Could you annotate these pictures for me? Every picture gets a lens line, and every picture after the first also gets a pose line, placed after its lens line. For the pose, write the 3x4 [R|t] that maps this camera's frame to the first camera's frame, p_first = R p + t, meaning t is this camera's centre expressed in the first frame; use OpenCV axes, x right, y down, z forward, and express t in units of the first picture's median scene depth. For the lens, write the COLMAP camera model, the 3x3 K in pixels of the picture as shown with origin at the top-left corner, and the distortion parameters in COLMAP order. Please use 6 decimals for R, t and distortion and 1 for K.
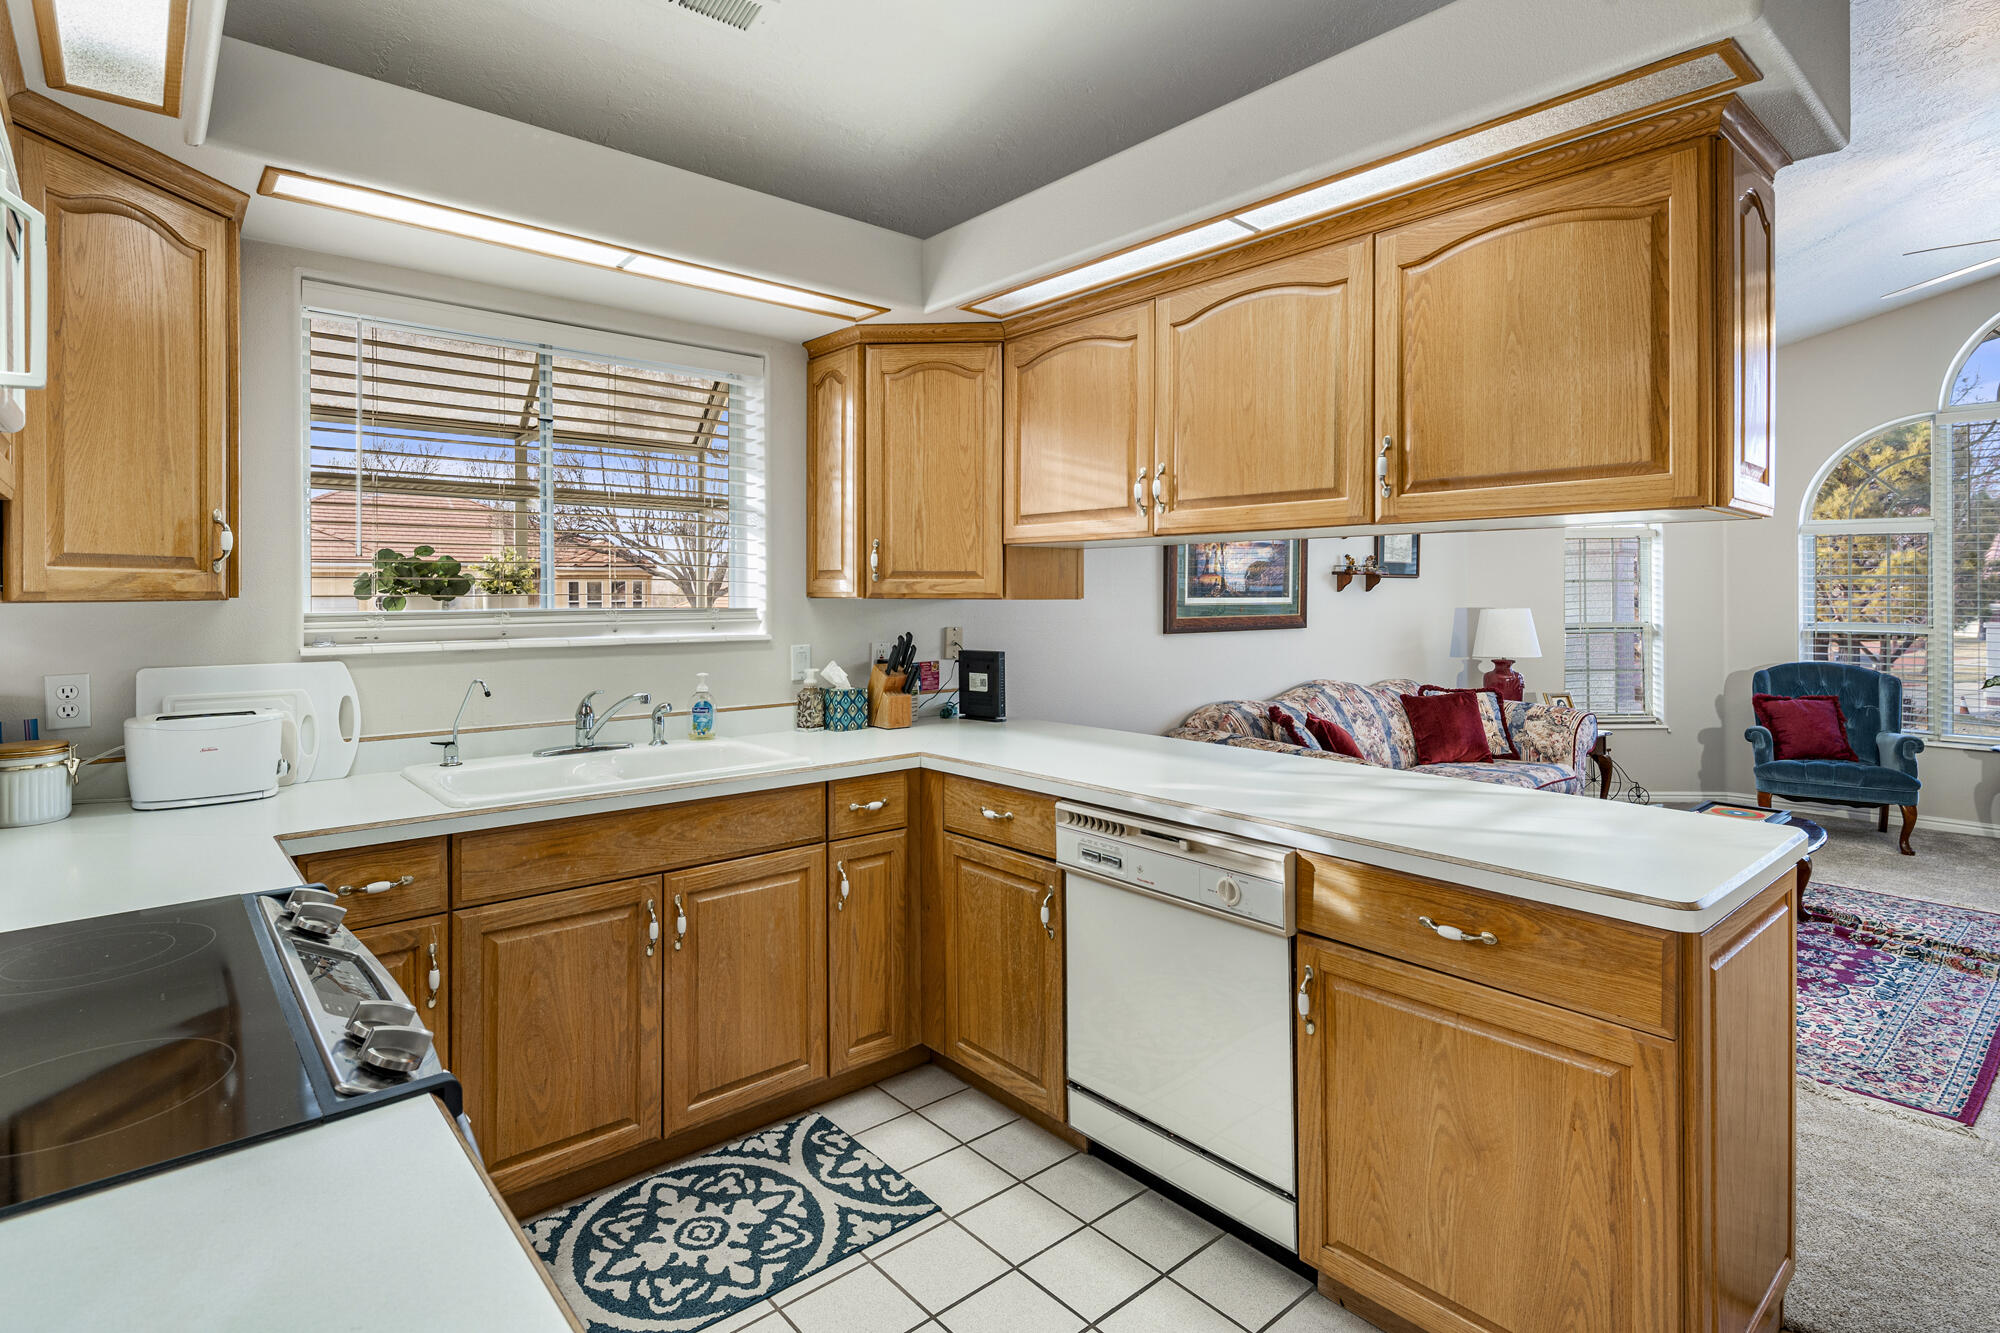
lens RADIAL K [[991.3, 0, 1003.3], [0, 991.3, 593.9], [0, 0, 1]] dist [0.002729, -0.001107]
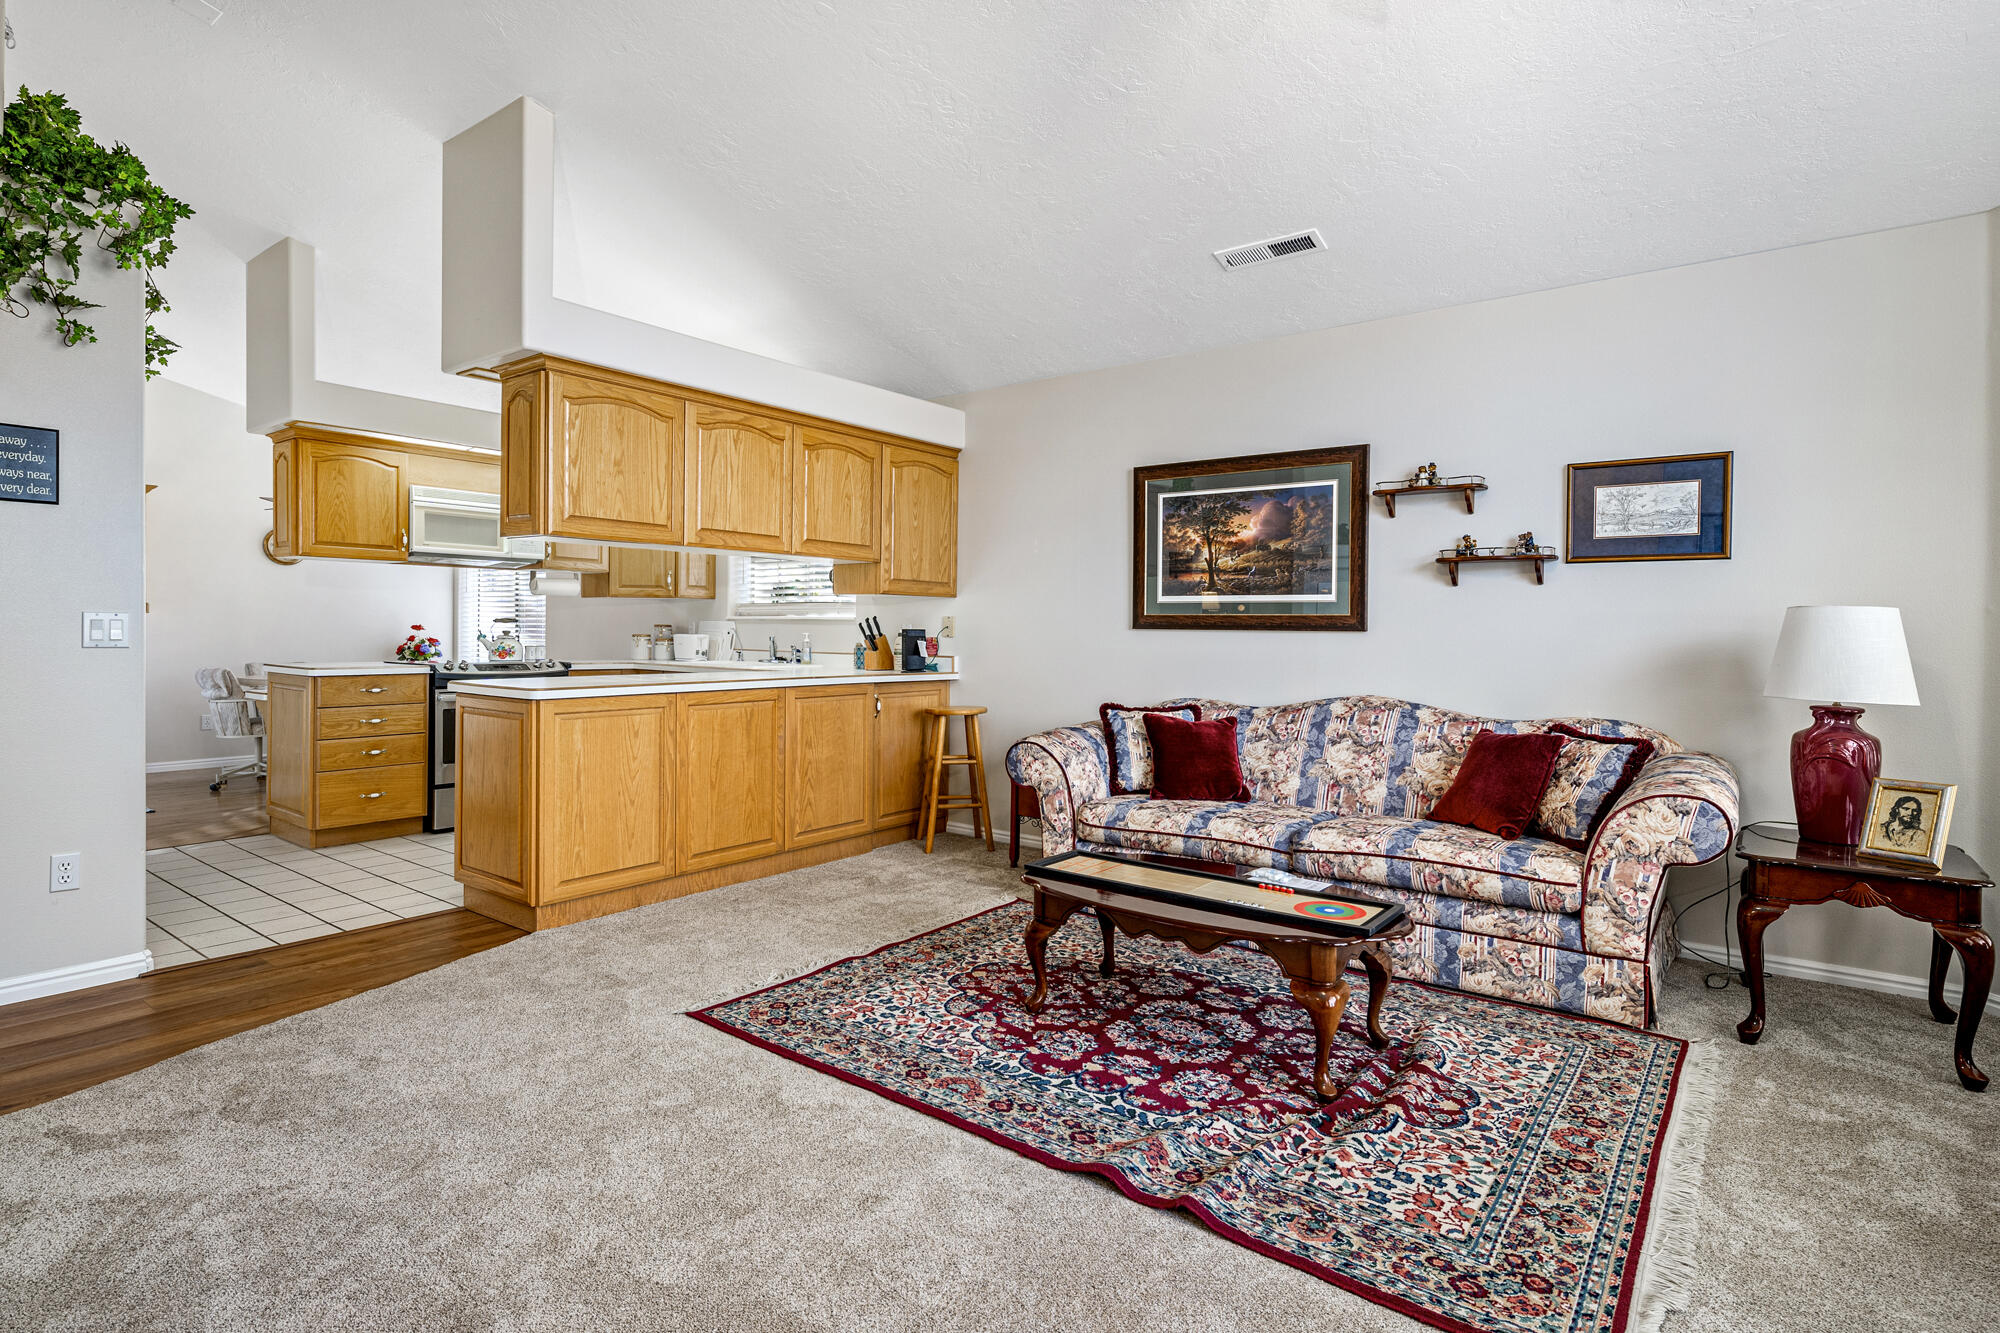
lens RADIAL K [[1008.2, 0, 994.2], [0, 1008.2, 639.6], [0, 0, 1]] dist [0.002865, -0.001137]
pose [[0.202648, 0.014608, -0.979143, 2.094261], [-0.012951, 0.999841, 0.012237, 0.069061], [0.979166, 0.010201, 0.202805, 1.046857]]
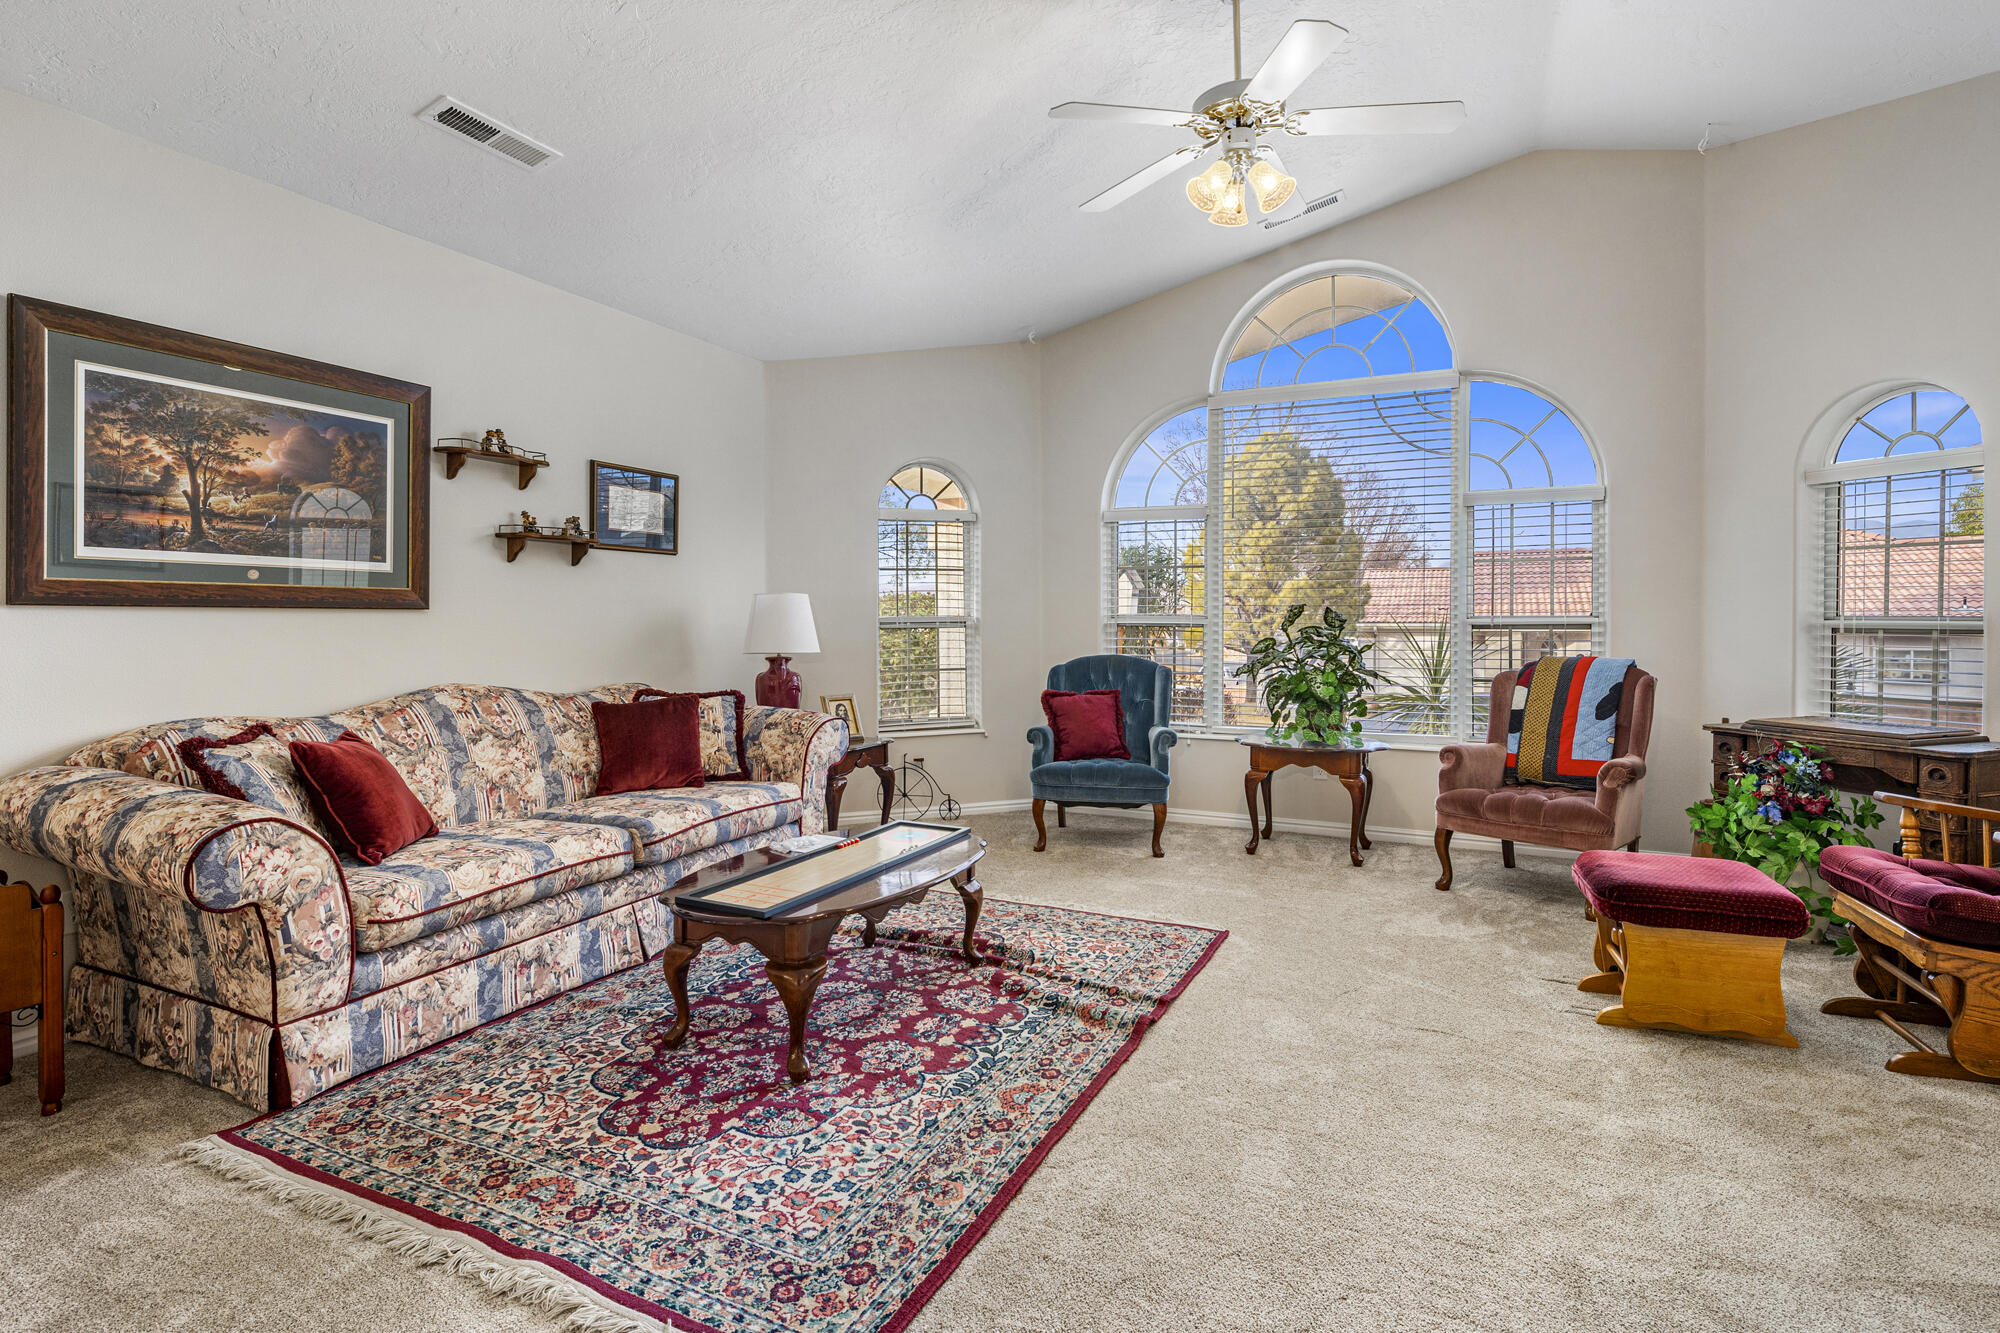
lens RADIAL K [[982.6, 0, 1009.9], [0, 982.6, 620.3], [0, 0, 1]] dist [0.002785, -0.000357]
pose [[0.914062, 0.002983, 0.405565, 0.786202], [-0.003377, 0.999994, 0.000257, 0.079973], [-0.405561, -0.001605, 0.914066, 0.414135]]
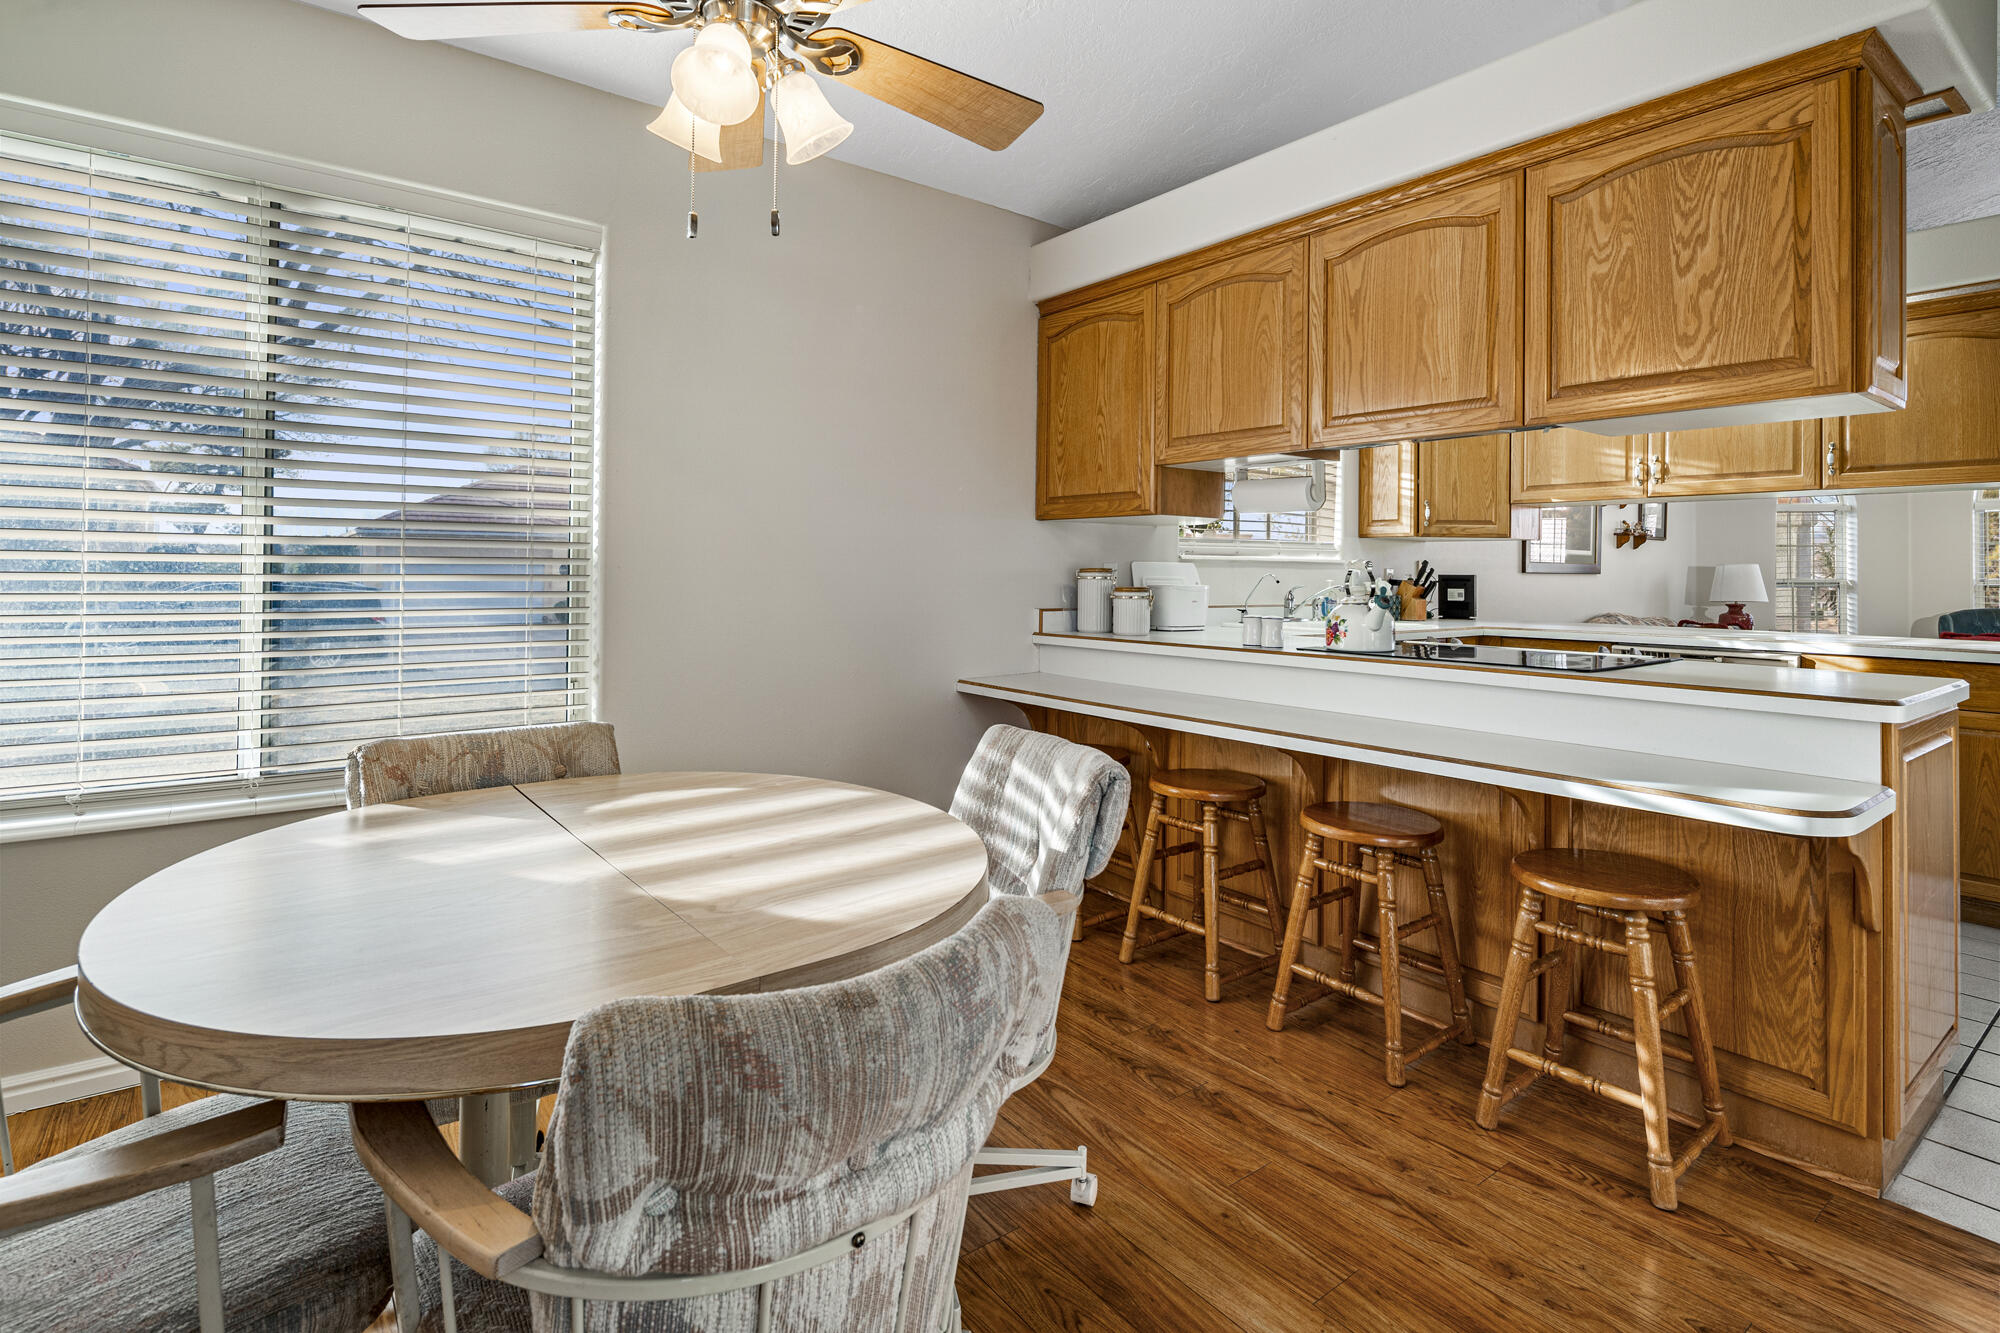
lens RADIAL K [[975.7, 0, 995.7], [0, 975.7, 571.5], [0, 0, 1]] dist [-0.000698, -0.000722]
pose [[0.998114, 0.012844, -0.060027, -0.866084], [-0.012985, 0.999914, -0.001969, 0.086914], [0.059997, 0.002744, 0.998195, -0.747200]]
